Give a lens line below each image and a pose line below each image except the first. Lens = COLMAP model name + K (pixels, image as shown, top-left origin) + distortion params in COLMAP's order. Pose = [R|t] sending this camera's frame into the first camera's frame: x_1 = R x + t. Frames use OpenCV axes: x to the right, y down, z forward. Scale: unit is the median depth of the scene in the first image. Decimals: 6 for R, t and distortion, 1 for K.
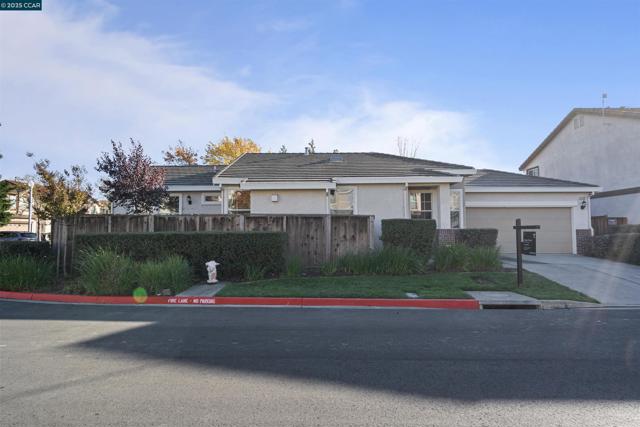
lens RADIAL K [[343.6, 0, 319.7], [0, 343.6, 213.9], [0, 0, 1]] dist [0.002019, 0.001723]
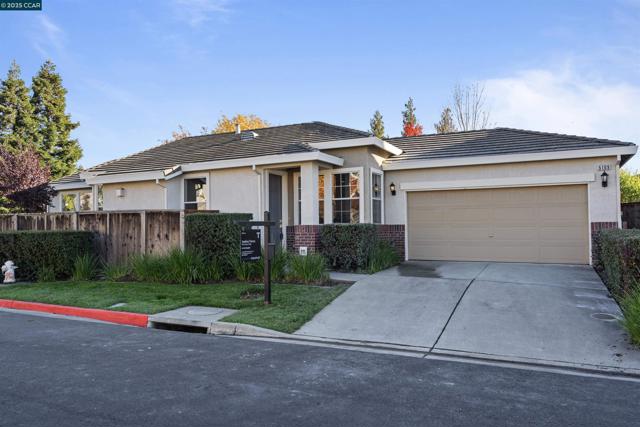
lens RADIAL K [[480.4, 0, 322.1], [0, 480.4, 213.6], [0, 0, 1]] dist [0.034821, -0.023320]
pose [[0.897209, -0.018586, -0.441214, 0.953340], [0.030987, 0.999301, 0.020918, -0.001020], [0.440517, -0.032440, 0.897158, 0.115921]]
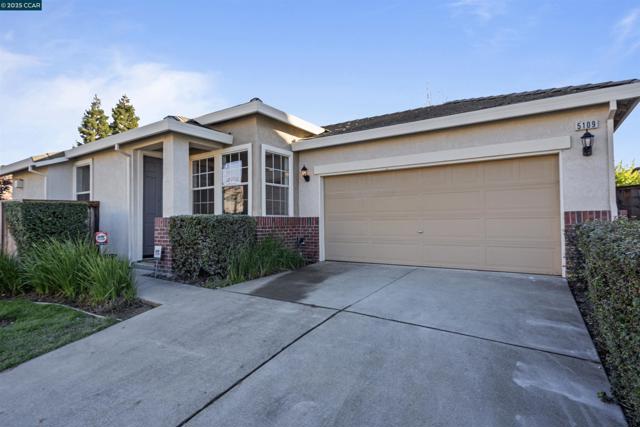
lens RADIAL K [[343.6, 0, 316.0], [0, 343.6, 214.8], [0, 0, 1]] dist [0.002019, 0.001723]
pose [[0.832166, -0.017376, -0.554254, 0.991778], [0.038716, 0.998890, 0.026814, 0.037291], [0.553173, -0.043772, 0.831916, 0.744195]]
